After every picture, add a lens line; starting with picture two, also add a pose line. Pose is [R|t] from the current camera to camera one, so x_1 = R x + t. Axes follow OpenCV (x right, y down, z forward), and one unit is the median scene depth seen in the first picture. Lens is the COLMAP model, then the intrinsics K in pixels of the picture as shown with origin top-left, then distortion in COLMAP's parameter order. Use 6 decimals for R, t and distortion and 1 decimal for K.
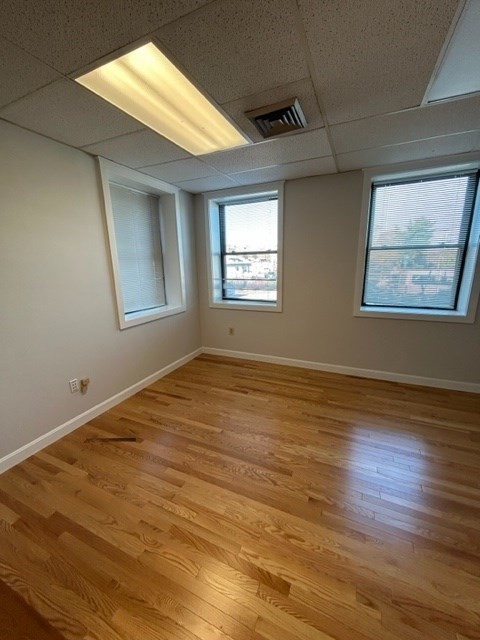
lens RADIAL K [[257.8, 0, 240.4], [0, 257.8, 318.7], [0, 0, 1]] dist [-0.000022, 0.000380]
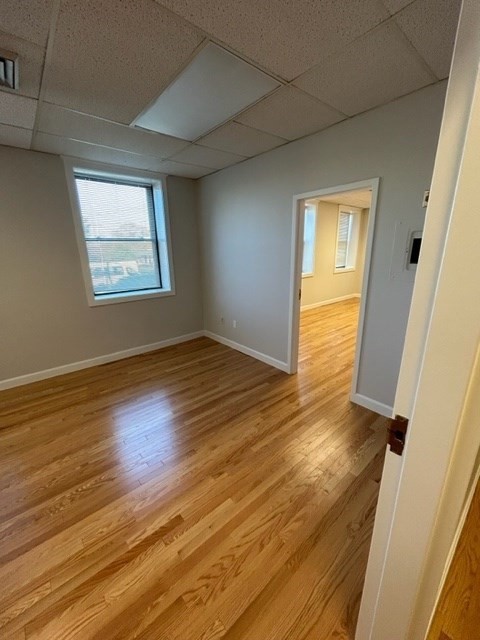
lens RADIAL K [[257.8, 0, 240.4], [0, 257.8, 318.7], [0, 0, 1]] dist [-0.000022, 0.000380]
pose [[0.425214, -0.225246, 0.876617, -0.230915], [0.199673, 0.968020, 0.151878, -0.000790], [-0.882793, 0.110457, 0.456591, 0.034164]]
